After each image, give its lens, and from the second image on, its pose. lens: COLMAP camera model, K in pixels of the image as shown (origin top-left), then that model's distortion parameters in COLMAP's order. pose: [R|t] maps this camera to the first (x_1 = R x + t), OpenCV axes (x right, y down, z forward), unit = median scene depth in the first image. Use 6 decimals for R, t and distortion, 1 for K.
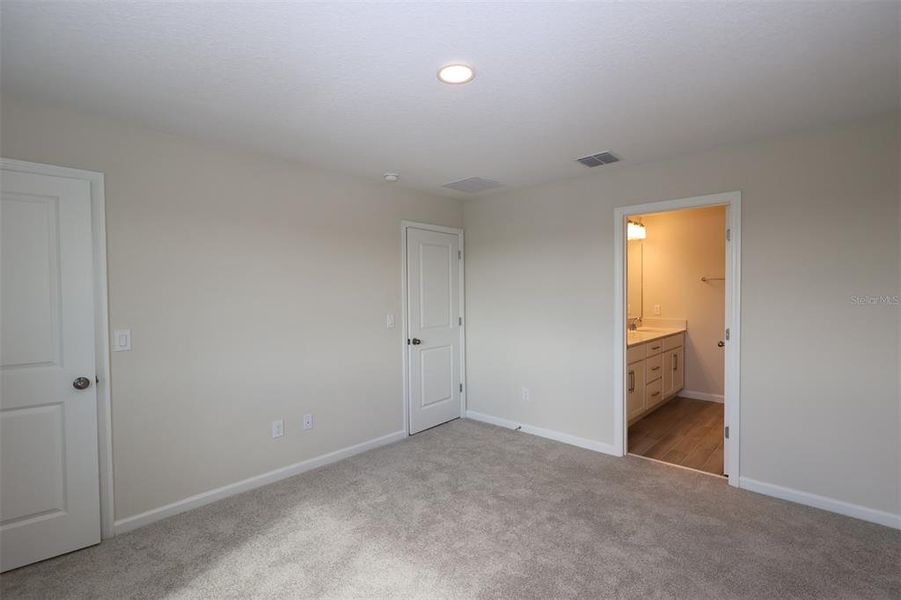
lens RADIAL K [[423.4, 0, 452.1], [0, 423.4, 300.4], [0, 0, 1]] dist [0.001803, -0.000118]
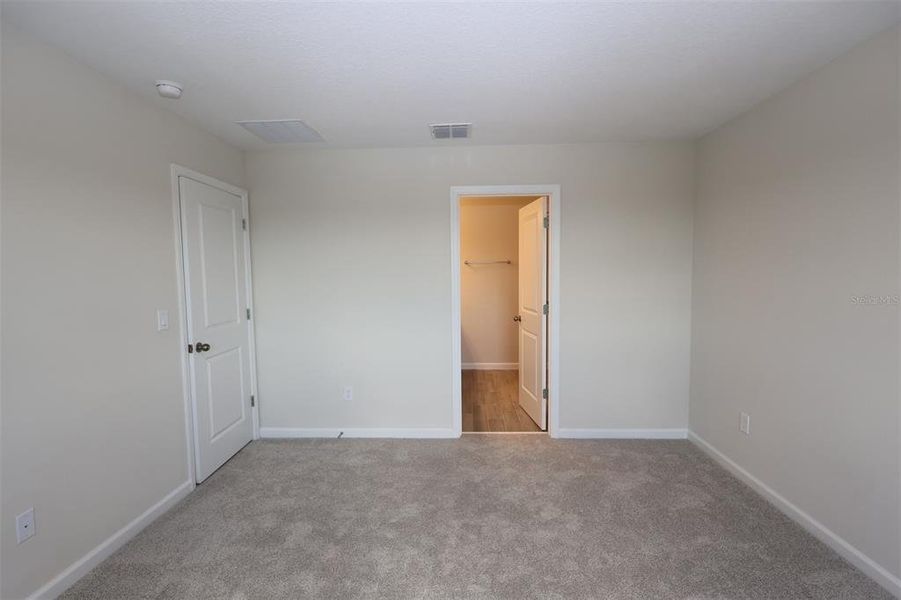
lens RADIAL K [[423.4, 0, 452.1], [0, 423.4, 300.4], [0, 0, 1]] dist [0.001803, -0.000118]
pose [[0.758943, -0.042995, 0.649736, -0.243720], [0.019322, 0.998865, 0.043528, 0.000375], [-0.650870, -0.020481, 0.758912, 0.247014]]
